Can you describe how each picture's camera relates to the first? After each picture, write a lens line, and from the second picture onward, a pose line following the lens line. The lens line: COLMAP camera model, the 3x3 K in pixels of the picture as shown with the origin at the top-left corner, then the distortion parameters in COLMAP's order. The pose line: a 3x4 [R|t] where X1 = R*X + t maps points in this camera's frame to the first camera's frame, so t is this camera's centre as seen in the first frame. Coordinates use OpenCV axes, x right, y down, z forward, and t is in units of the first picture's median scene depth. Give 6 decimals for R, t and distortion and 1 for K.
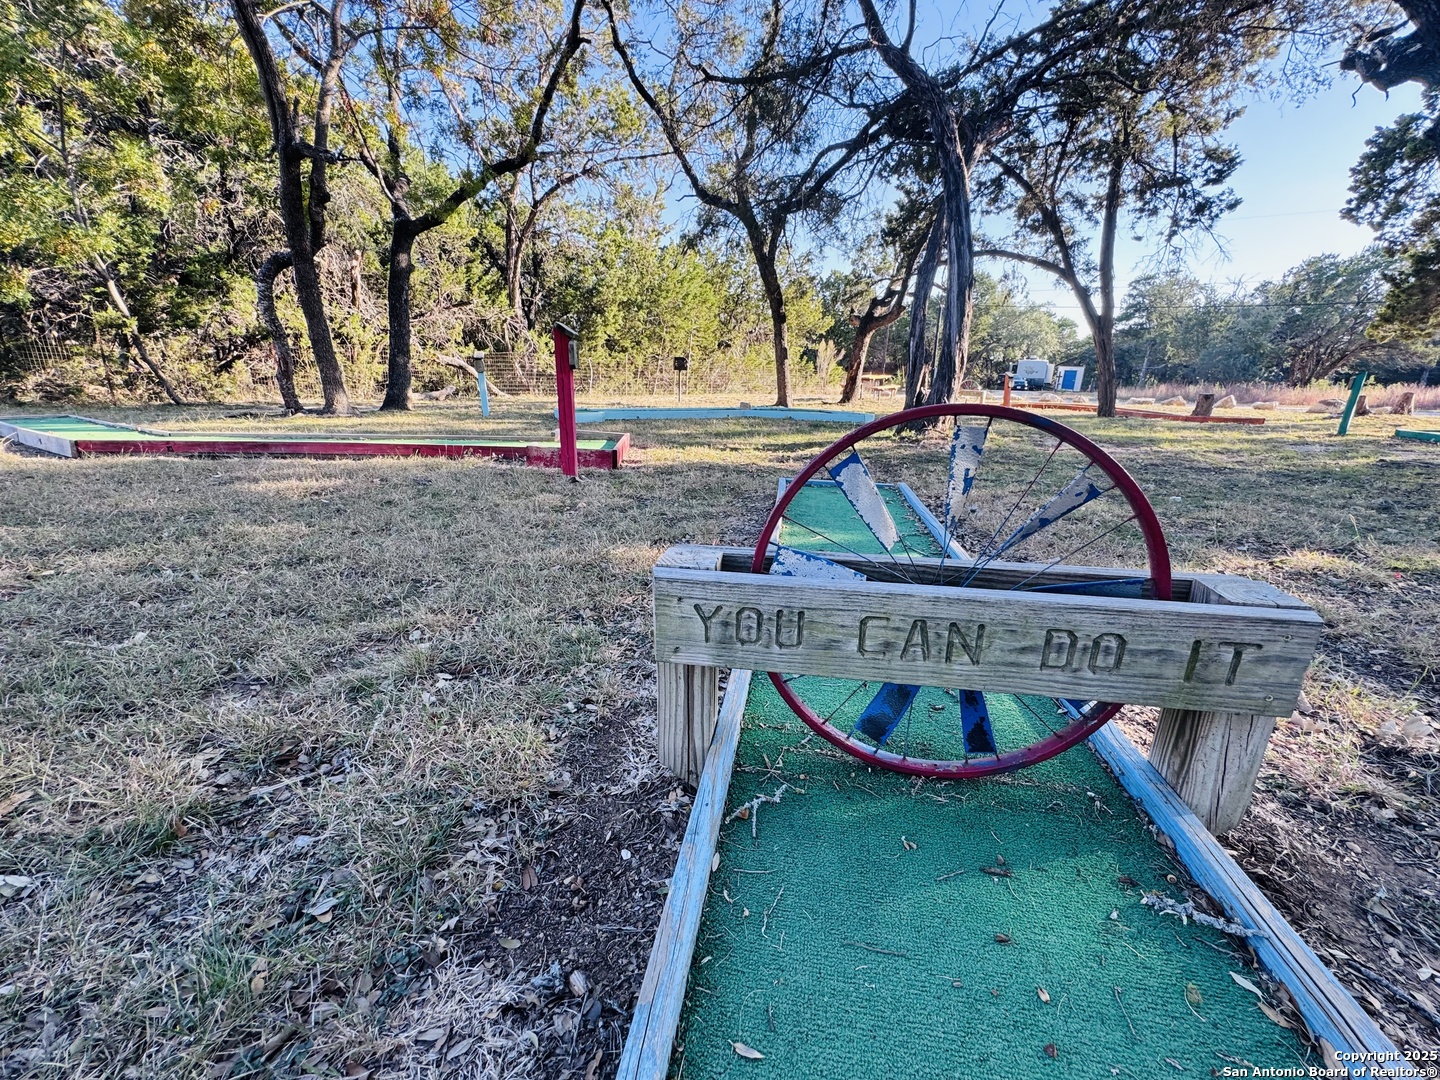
lens RADIAL K [[576.4, 0, 720.2], [0, 576.4, 536.5], [0, 0, 1]] dist [-0.001157, -0.000078]
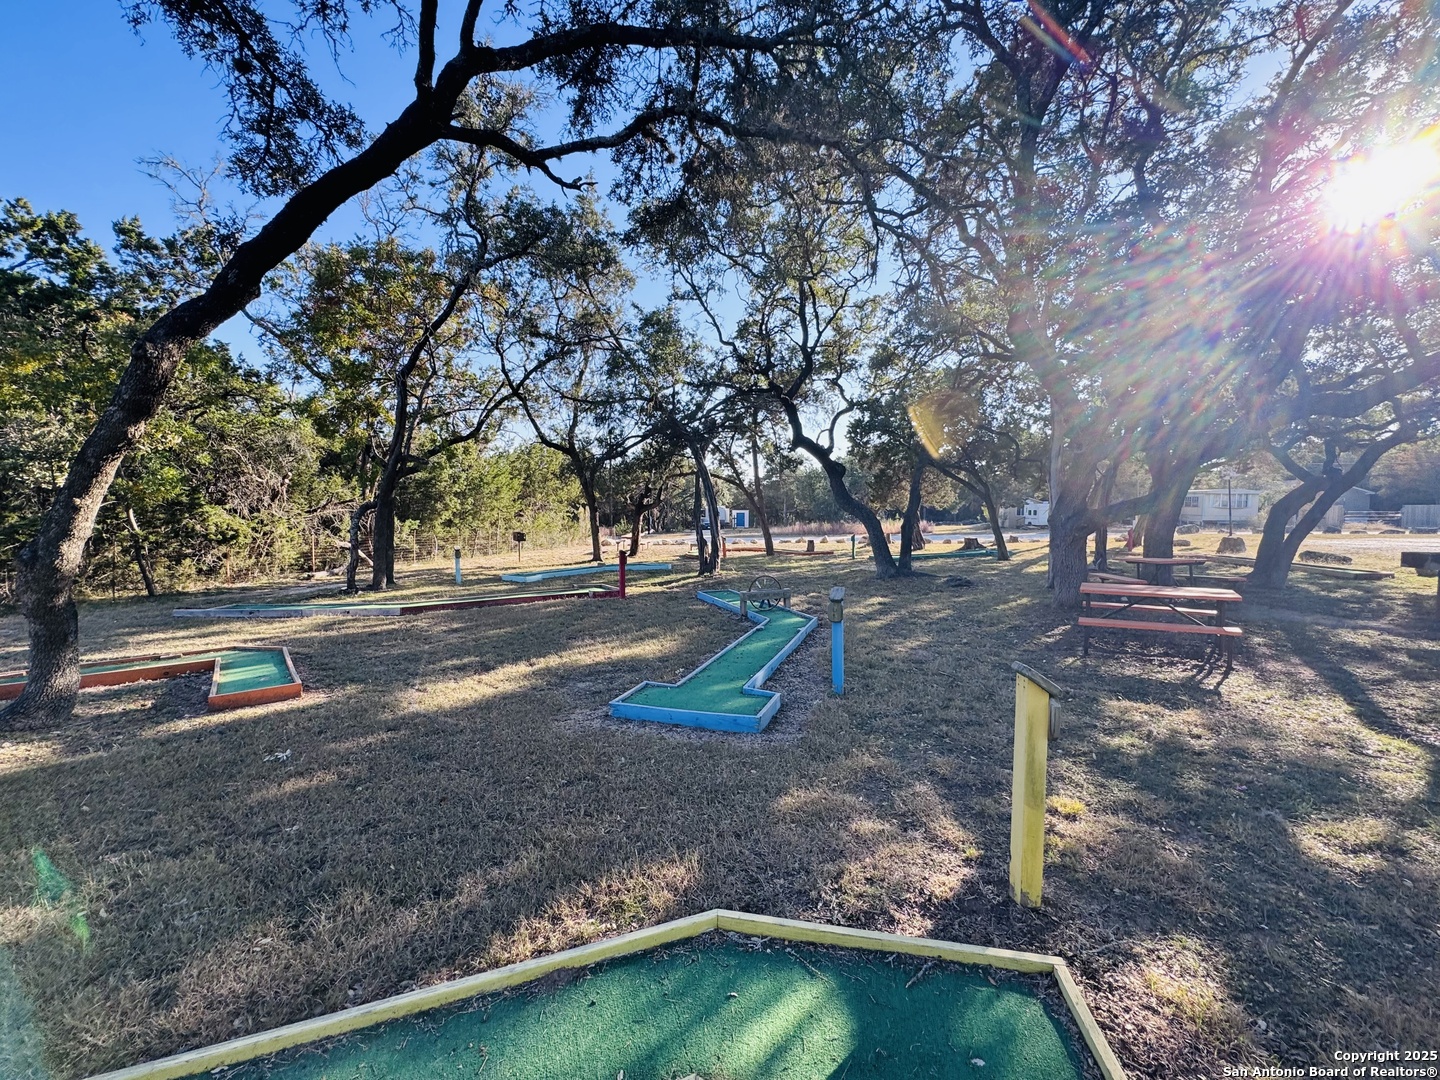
lens RADIAL K [[576.4, 0, 720.2], [0, 576.4, 536.5], [0, 0, 1]] dist [-0.001157, -0.000078]
pose [[0.876511, -0.050905, 0.478683, -0.409500], [0.160328, 0.968490, -0.190582, 0.075154], [-0.453898, 0.243794, 0.857054, -0.610268]]
